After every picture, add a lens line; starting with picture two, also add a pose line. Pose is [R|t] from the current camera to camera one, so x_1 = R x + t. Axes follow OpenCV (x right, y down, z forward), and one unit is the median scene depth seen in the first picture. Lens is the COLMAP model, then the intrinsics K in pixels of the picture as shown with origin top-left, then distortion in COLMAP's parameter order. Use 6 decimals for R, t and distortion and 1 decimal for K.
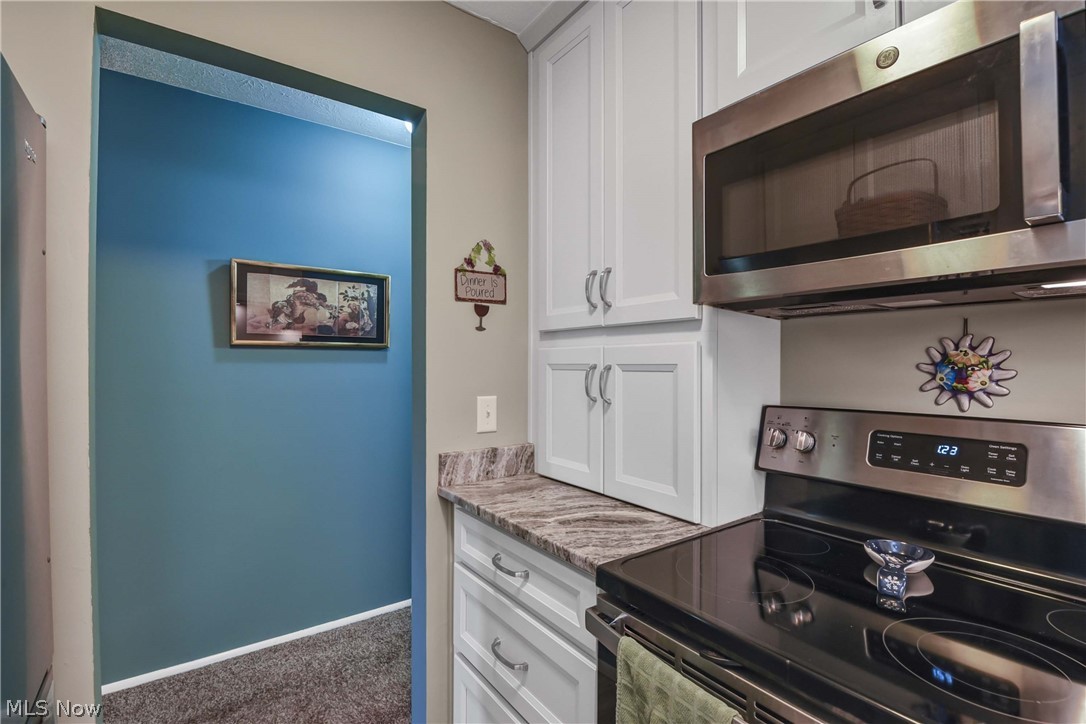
lens RADIAL K [[480.1, 0, 550.8], [0, 480.1, 365.5], [0, 0, 1]] dist [-0.016029, -0.003008]
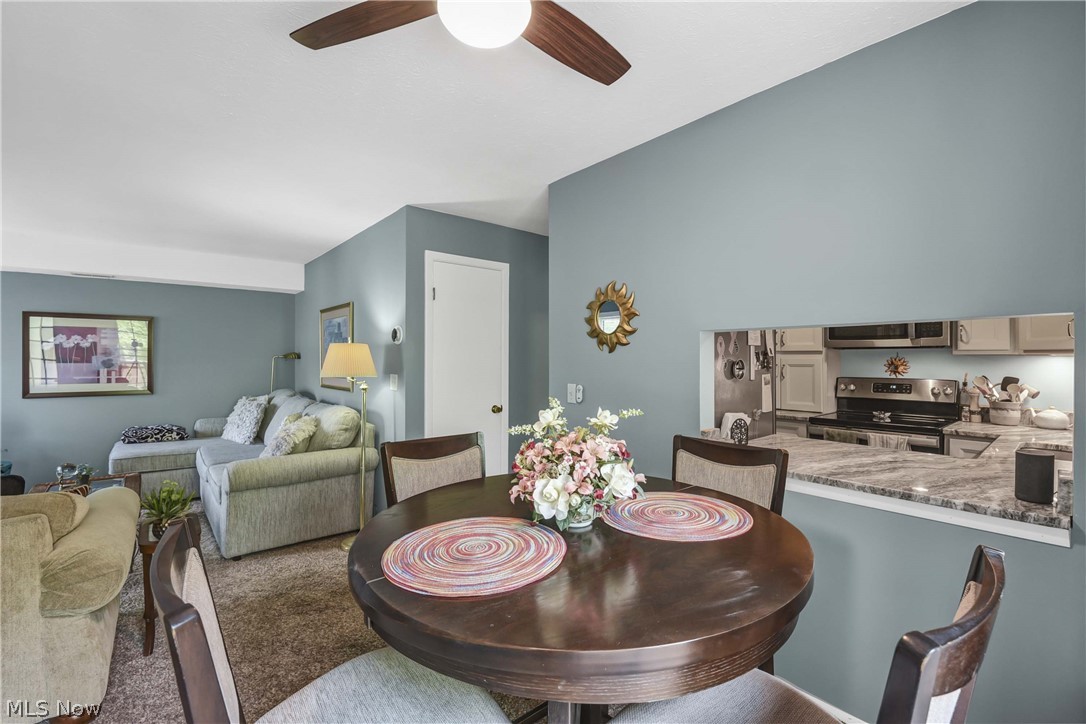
lens RADIAL K [[480.1, 0, 541.9], [0, 480.1, 358.1], [0, 0, 1]] dist [-0.016029, -0.003008]
pose [[0.996900, -0.001133, 0.078668, -2.095491], [0.001451, 0.999991, -0.003979, -0.040973], [-0.078663, 0.004081, 0.996893, -2.380521]]
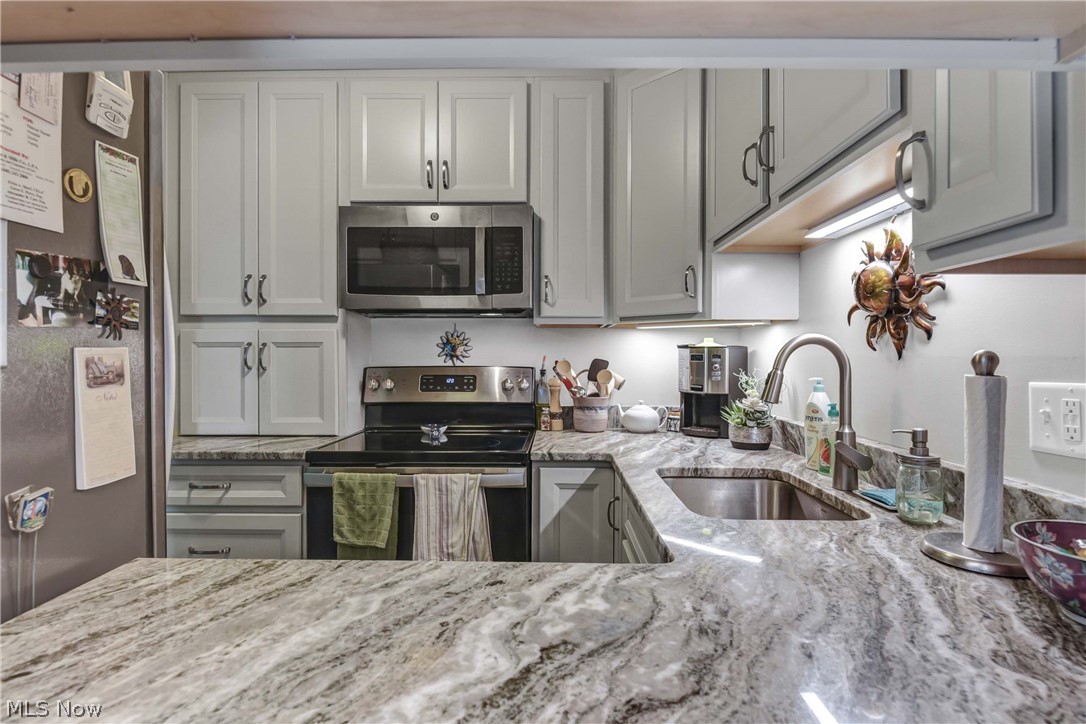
lens RADIAL K [[536.4, 0, 545.5], [0, 536.4, 360.4], [0, 0, 1]] dist [-0.014192, -0.000476]
pose [[0.598961, -0.006897, 0.800749, -0.862451], [0.004004, 0.999976, 0.005617, 0.060118], [-0.800768, -0.000158, 0.598974, -0.826255]]
